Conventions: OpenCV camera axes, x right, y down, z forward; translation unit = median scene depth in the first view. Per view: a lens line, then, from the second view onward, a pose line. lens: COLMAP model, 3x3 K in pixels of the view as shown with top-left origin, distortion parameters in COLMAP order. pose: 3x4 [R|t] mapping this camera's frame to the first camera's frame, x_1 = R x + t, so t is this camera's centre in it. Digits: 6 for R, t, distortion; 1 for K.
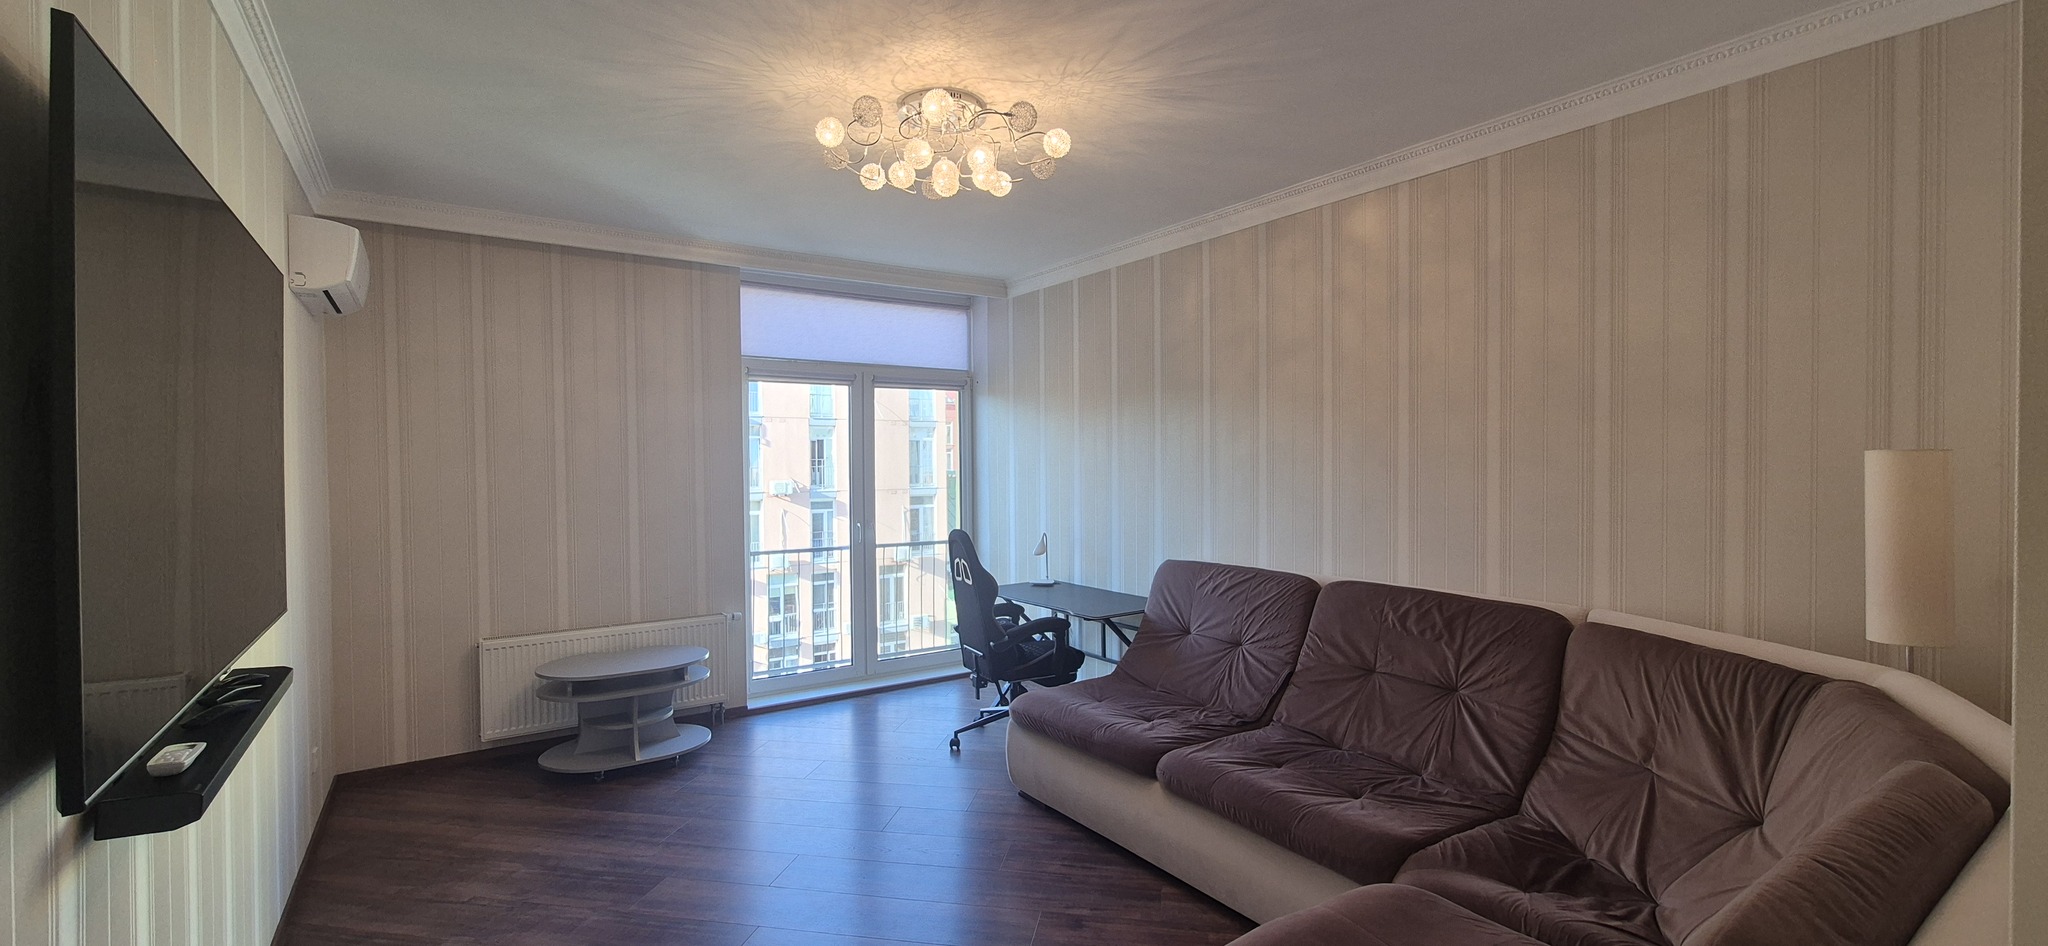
lens RADIAL K [[845.2, 0, 1029.0], [0, 845.2, 479.3], [0, 0, 1]] dist [-0.004658, 0.002970]
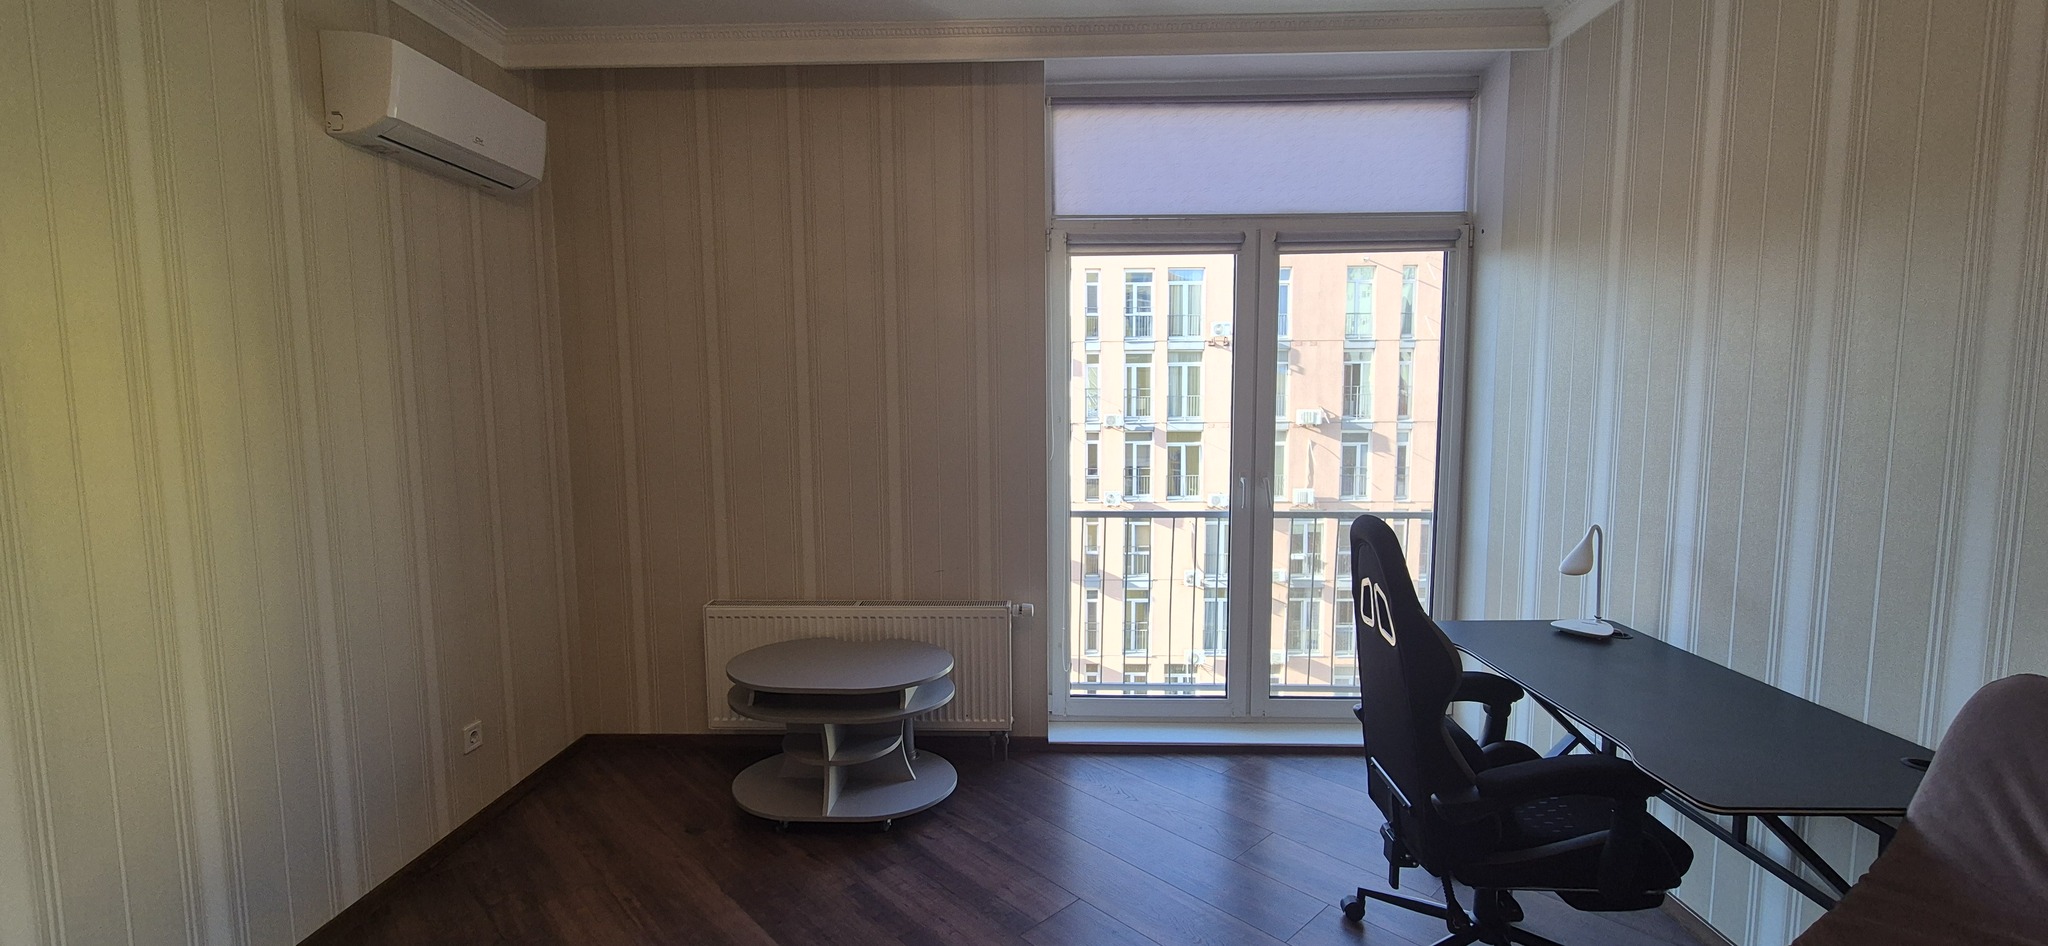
lens RADIAL K [[845.2, 0, 1016.6], [0, 845.2, 475.5], [0, 0, 1]] dist [-0.004658, 0.002970]
pose [[0.800383, 0.060337, -0.596444, 0.035303], [-0.012776, 0.996413, 0.083653, 0.000395], [0.599352, -0.059334, 0.798283, 0.403589]]
